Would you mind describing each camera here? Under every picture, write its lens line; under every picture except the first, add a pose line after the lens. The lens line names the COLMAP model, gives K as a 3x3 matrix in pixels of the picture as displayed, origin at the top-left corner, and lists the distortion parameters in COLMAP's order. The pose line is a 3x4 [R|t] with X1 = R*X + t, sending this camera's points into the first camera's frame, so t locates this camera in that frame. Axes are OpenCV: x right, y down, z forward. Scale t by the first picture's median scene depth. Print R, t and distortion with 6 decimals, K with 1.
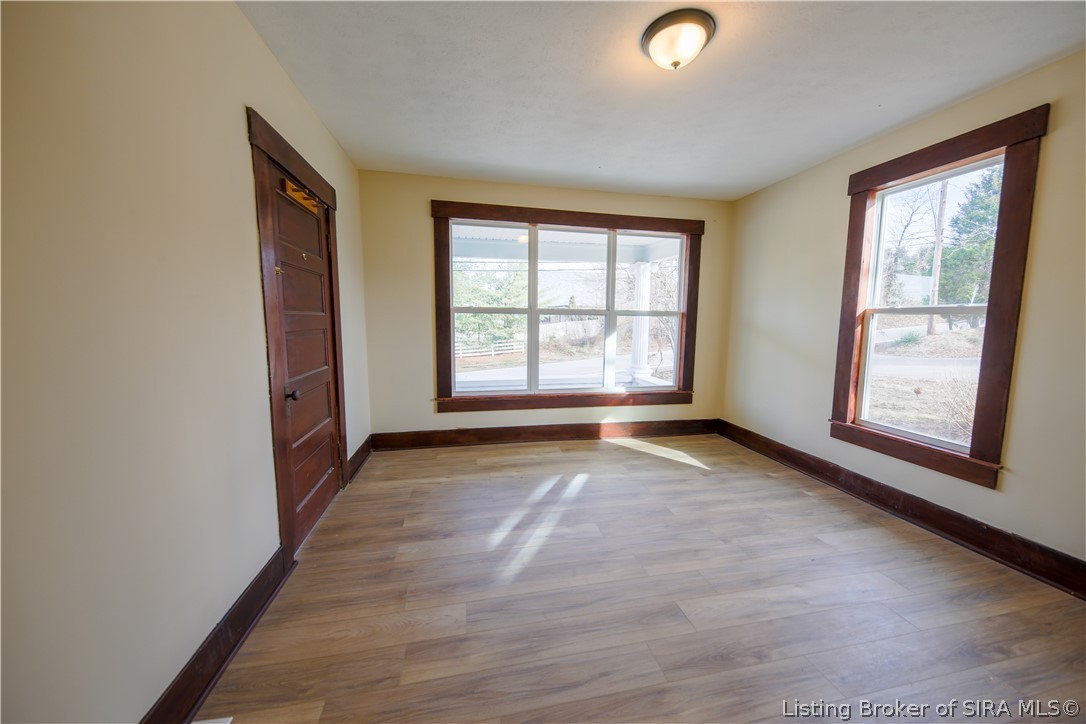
lens RADIAL K [[376.1, 0, 542.8], [0, 376.1, 358.8], [0, 0, 1]] dist [0.002270, -0.000144]
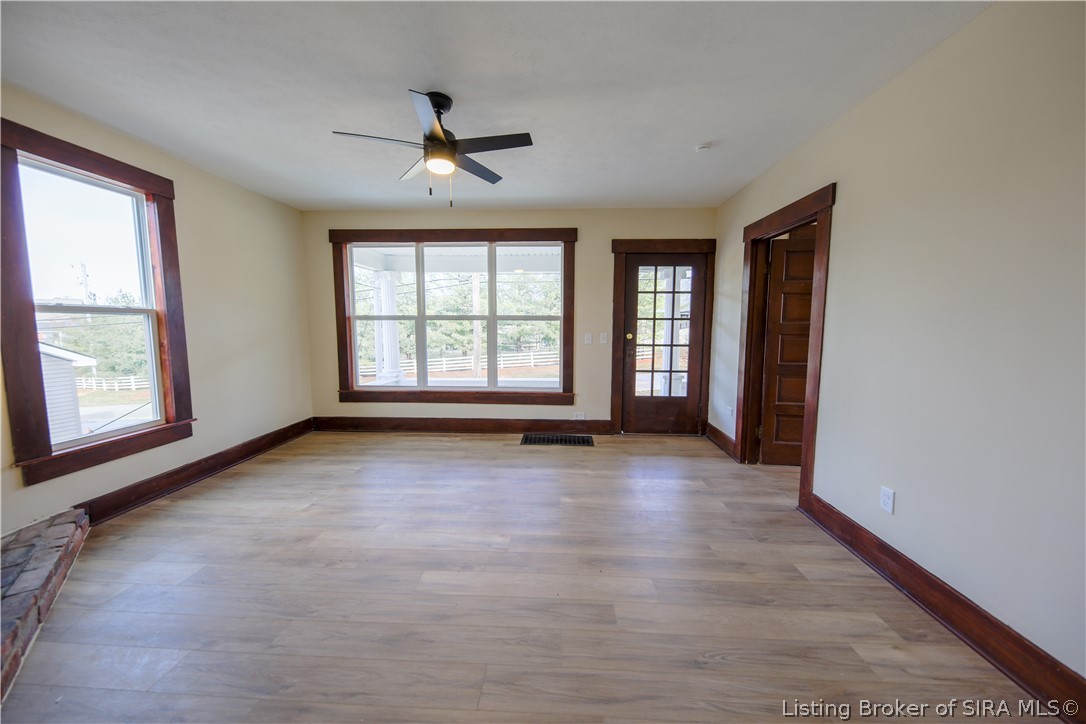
lens RADIAL K [[372.0, 0, 543.0], [0, 372.0, 362.0], [0, 0, 1]] dist [0.014535, -0.000026]
pose [[0.967865, 0.012807, -0.251145, 0.605247], [-0.016152, 0.999806, -0.011260, 0.015256], [0.250952, 0.014955, 0.967884, -0.008835]]
